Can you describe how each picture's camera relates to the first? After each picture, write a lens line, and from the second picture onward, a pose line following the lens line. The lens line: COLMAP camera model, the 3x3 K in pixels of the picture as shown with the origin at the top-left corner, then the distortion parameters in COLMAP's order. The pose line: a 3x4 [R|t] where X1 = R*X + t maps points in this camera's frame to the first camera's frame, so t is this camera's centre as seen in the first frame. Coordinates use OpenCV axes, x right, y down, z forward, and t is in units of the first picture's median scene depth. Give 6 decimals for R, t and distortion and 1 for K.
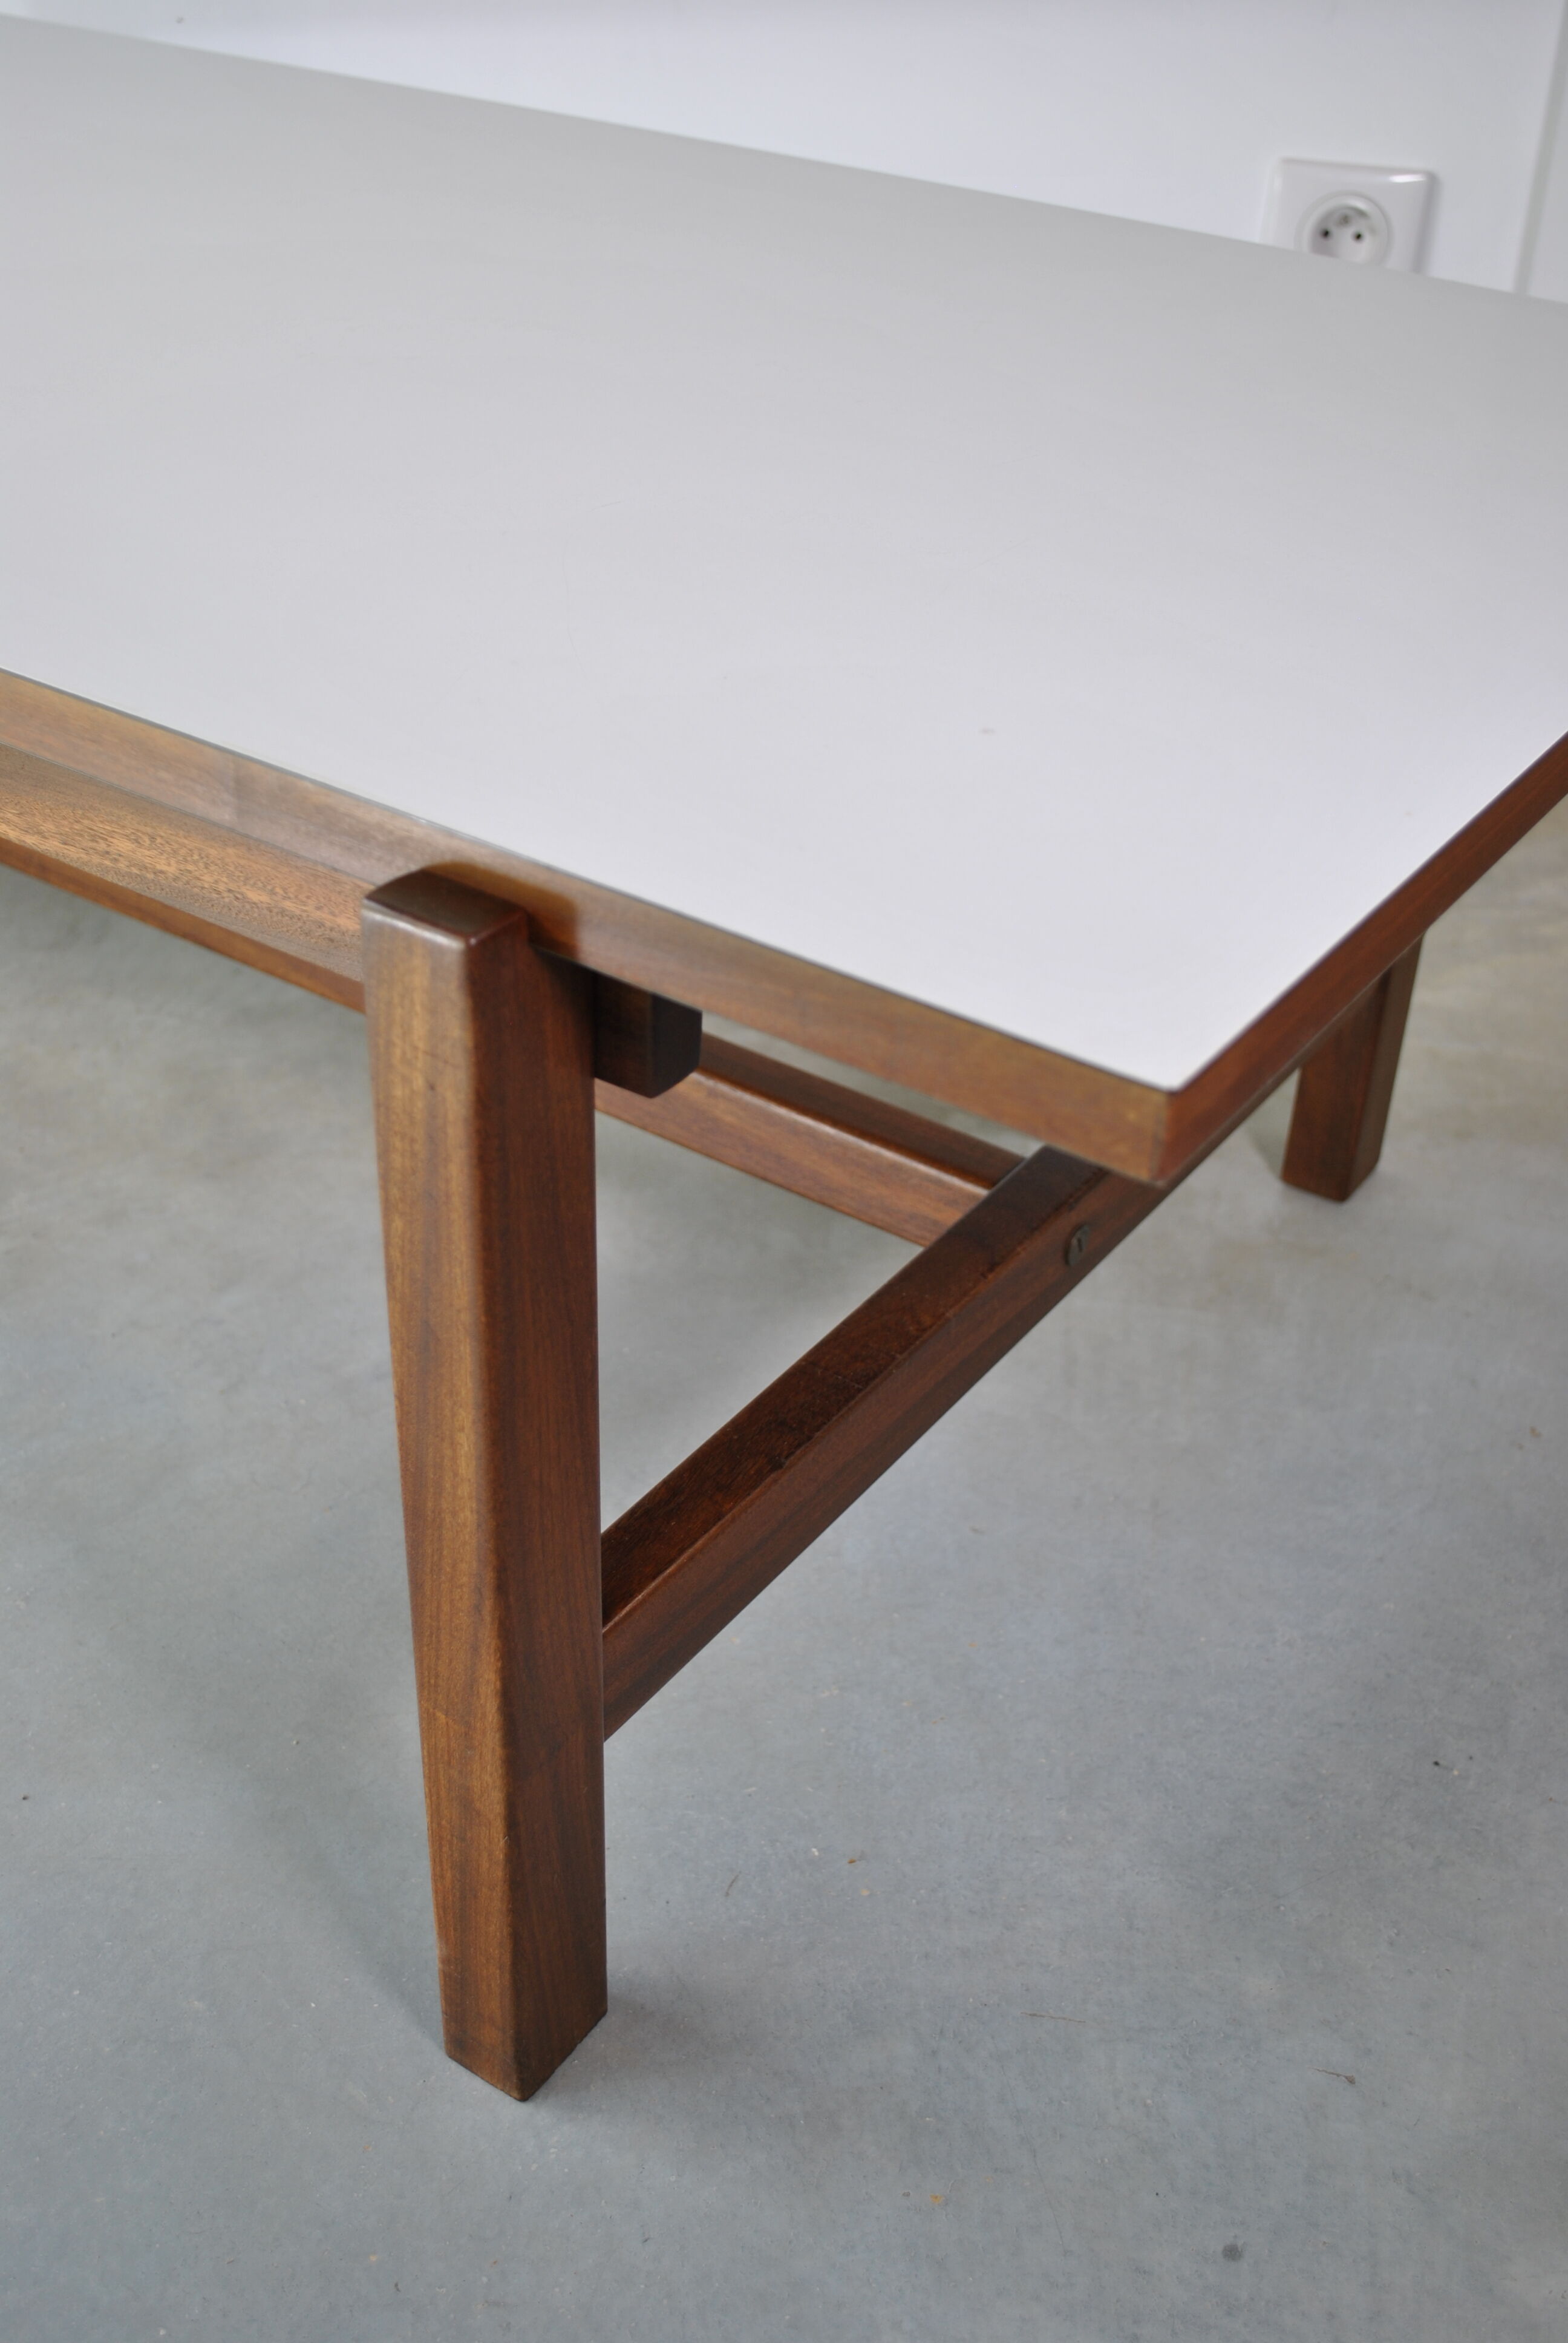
lens RADIAL K [[2515.9, 0, 751.2], [0, 2515.9, 1165.3], [0, 0, 1]] dist [-0.050233, 0.000000]
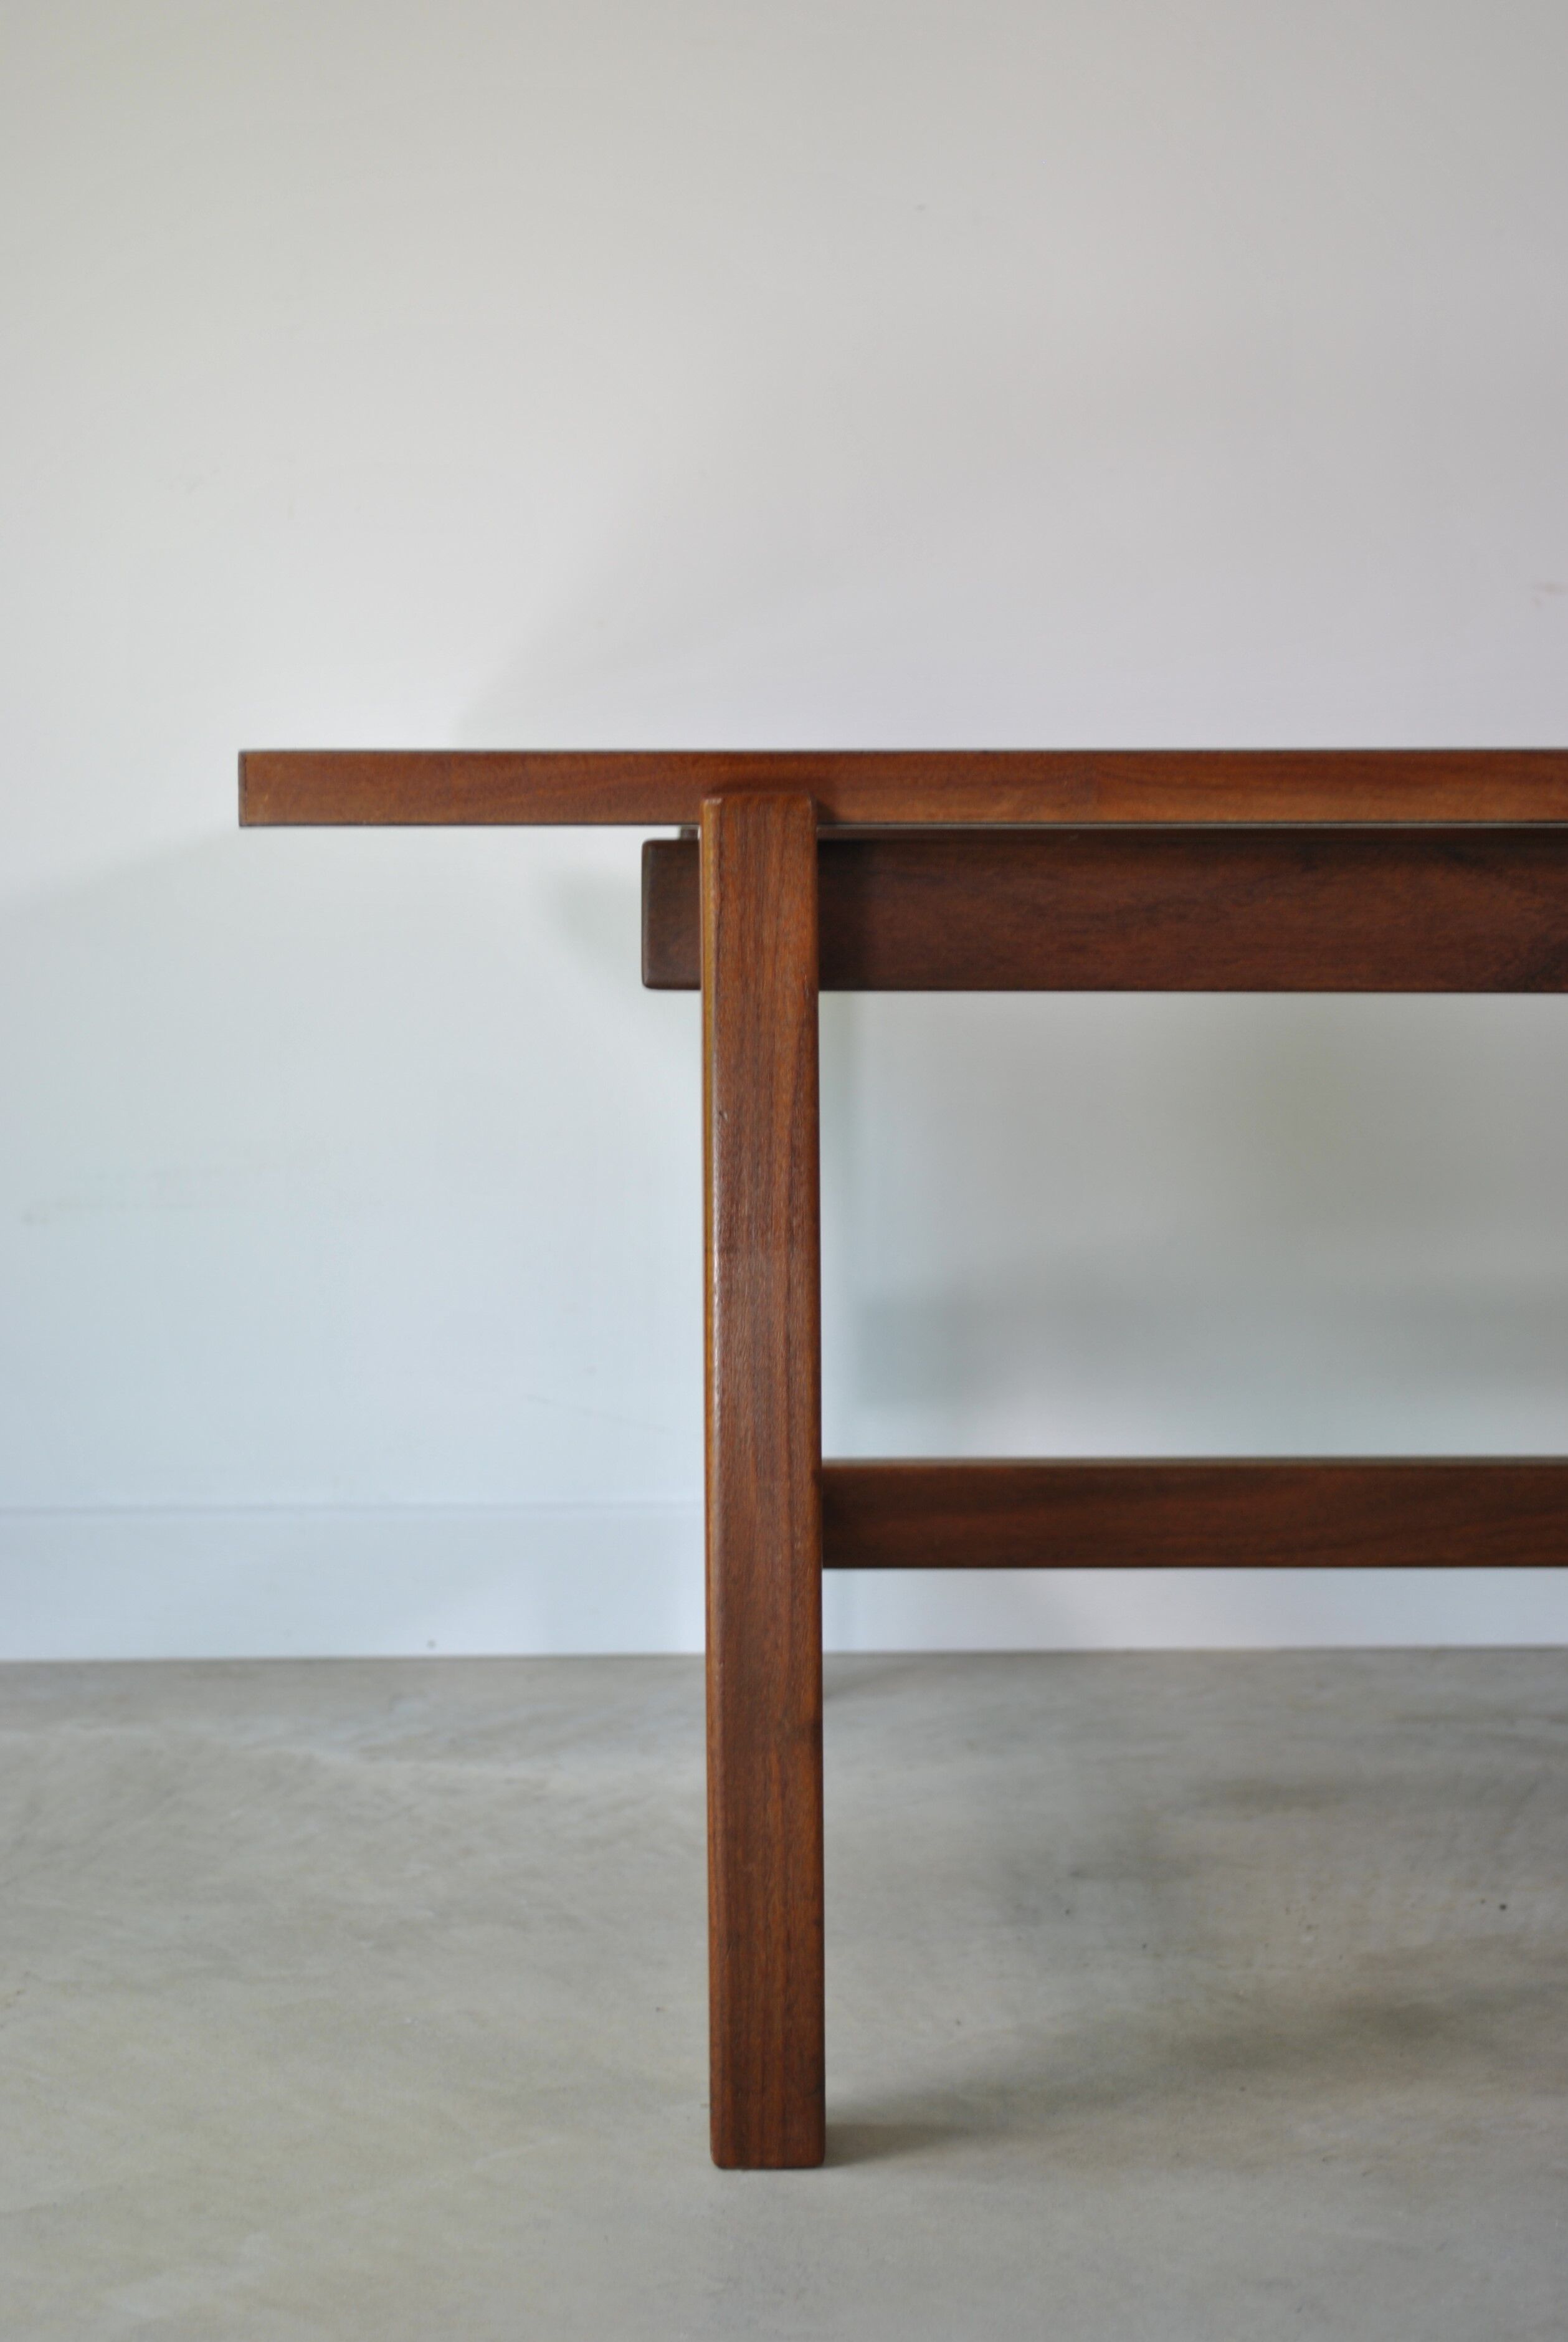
lens RADIAL K [[4039.6, 0, 775.1], [0, 4039.6, 1169.7], [0, 0, 1]] dist [-0.008892, 0.000000]
pose [[0.987656, -0.043757, 0.150401, -0.681968], [0.110348, 0.875839, -0.469819, 0.324913], [-0.111169, 0.480616, 0.869856, -0.034581]]
